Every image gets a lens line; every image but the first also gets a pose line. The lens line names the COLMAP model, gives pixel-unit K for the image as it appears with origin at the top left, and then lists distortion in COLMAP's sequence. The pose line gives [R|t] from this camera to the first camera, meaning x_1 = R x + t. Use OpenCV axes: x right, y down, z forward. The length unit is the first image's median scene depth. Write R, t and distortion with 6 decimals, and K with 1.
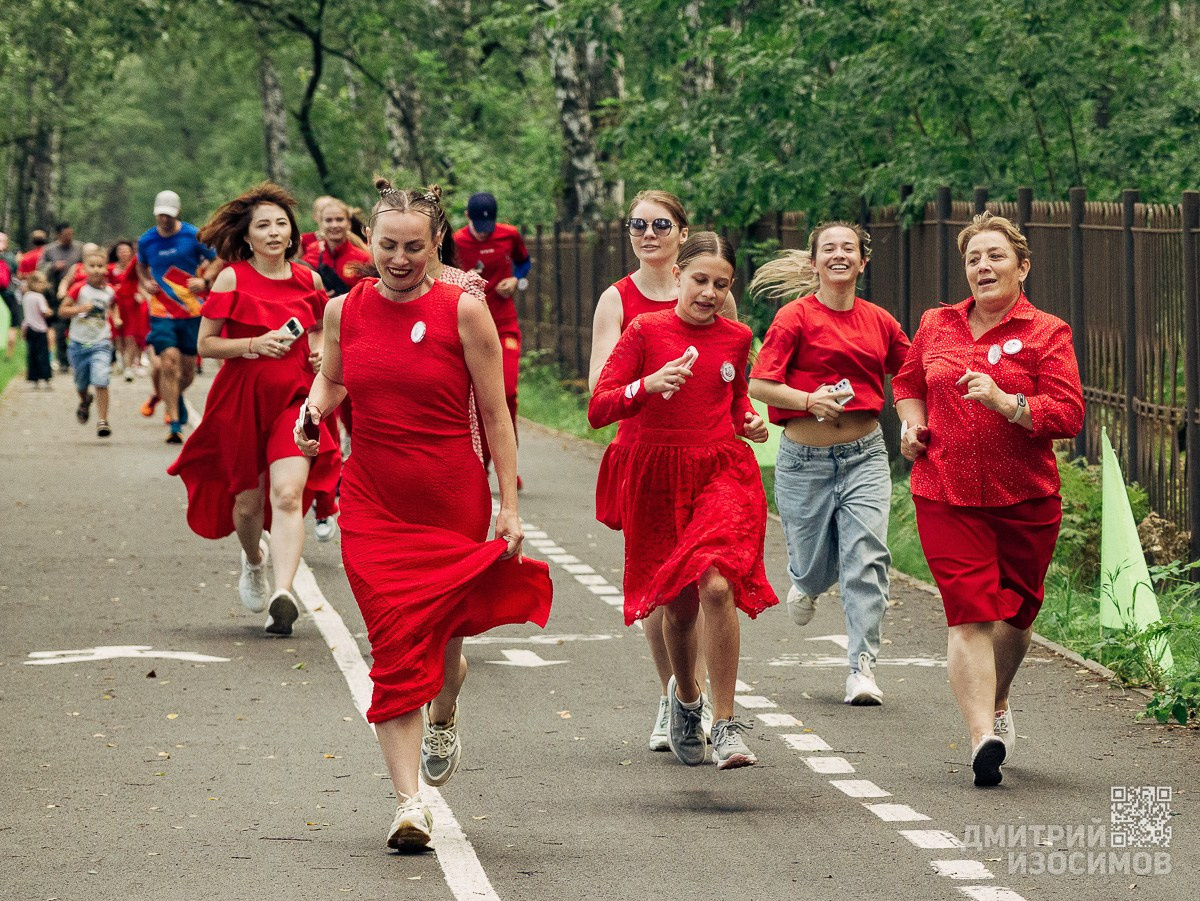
lens RADIAL K [[6426.4, 0, 599.9], [0, 6426.4, 450.8], [0, 0, 1]] dist [-0.085834, 0.000000]
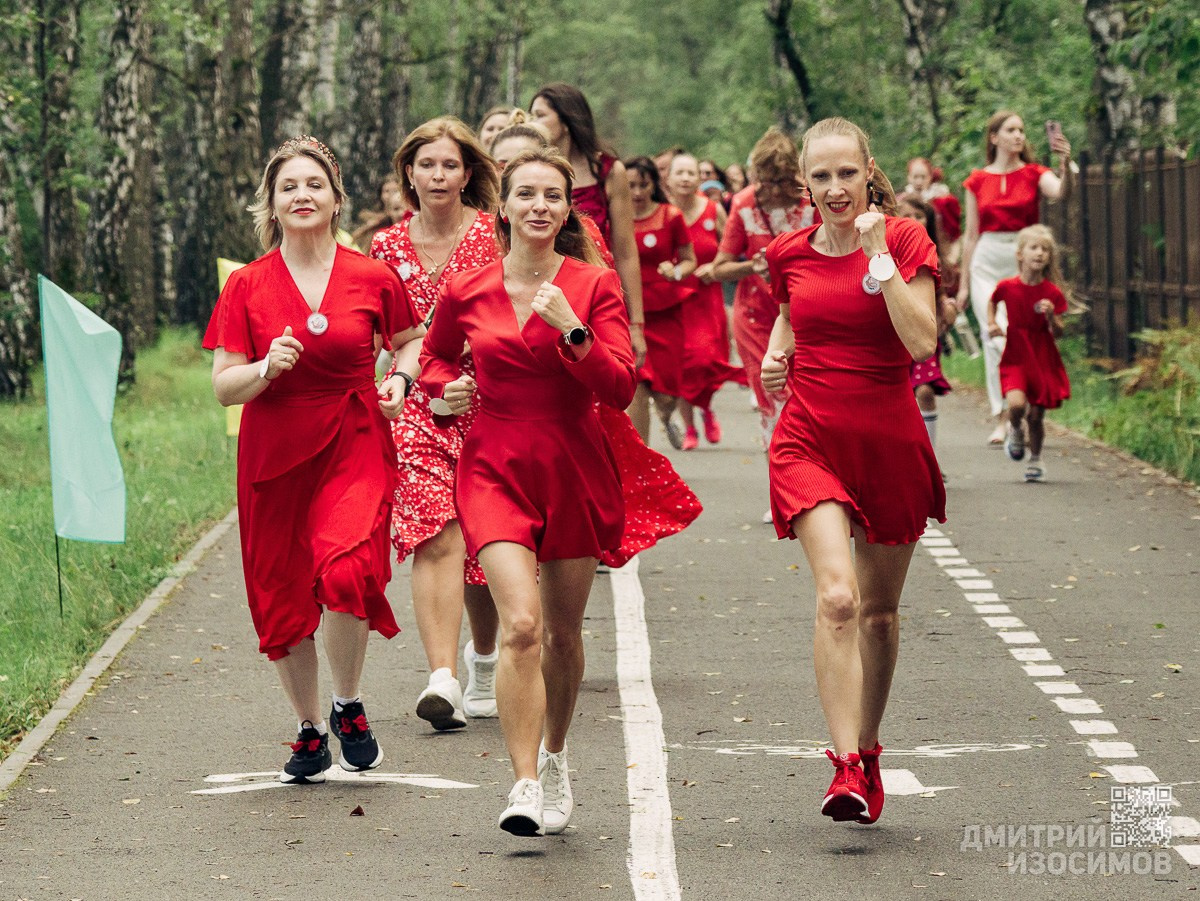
lens RADIAL K [[6042.2, 0, 600.1], [0, 6042.2, 450.4], [0, 0, 1]] dist [-0.259394, 0.000000]
pose [[0.987688, -0.009266, -0.156159, 0.048598], [0.012023, 0.999788, 0.016718, -0.012612], [0.155971, -0.018390, 0.987590, 0.278335]]
